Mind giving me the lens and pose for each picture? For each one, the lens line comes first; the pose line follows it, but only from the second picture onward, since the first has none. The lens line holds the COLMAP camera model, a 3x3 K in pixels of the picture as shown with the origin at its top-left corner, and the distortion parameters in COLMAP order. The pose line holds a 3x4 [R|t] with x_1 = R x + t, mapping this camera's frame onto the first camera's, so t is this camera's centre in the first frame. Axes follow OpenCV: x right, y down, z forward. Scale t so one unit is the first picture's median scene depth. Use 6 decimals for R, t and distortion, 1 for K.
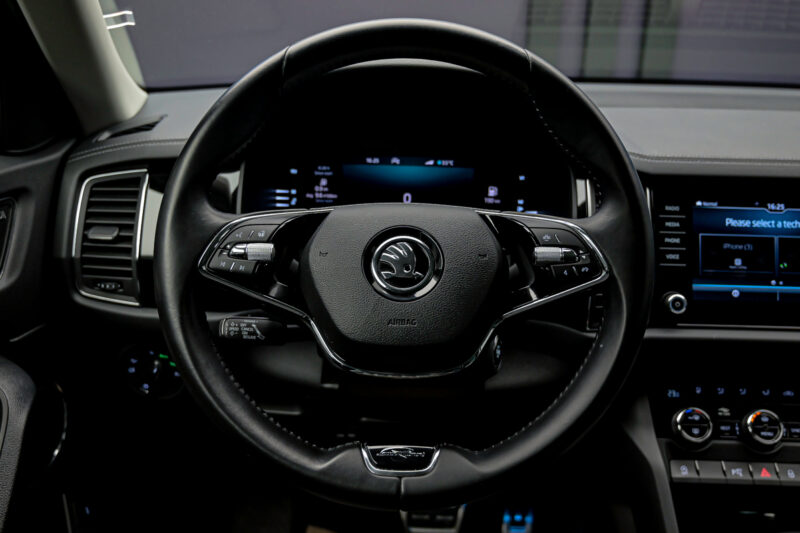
lens RADIAL K [[689.4, 0, 441.2], [0, 689.4, 258.9], [0, 0, 1]] dist [0.005851, -0.001300]
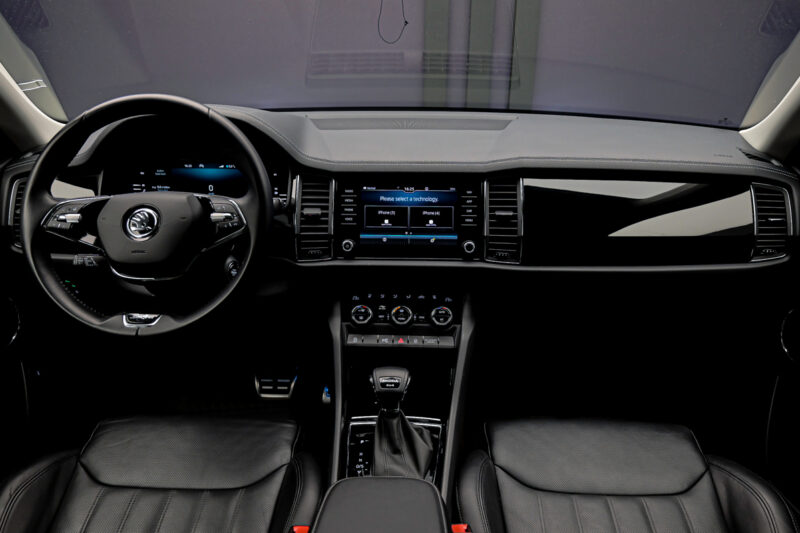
lens RADIAL K [[554.2, 0, 407.8], [0, 554.2, 268.8], [0, 0, 1]] dist [-0.002202, 0.001106]
pose [[0.999617, -0.015162, -0.023133, 0.522718], [0.016651, 0.997708, 0.065591, 0.033007], [0.022086, -0.065951, 0.997578, -0.406843]]
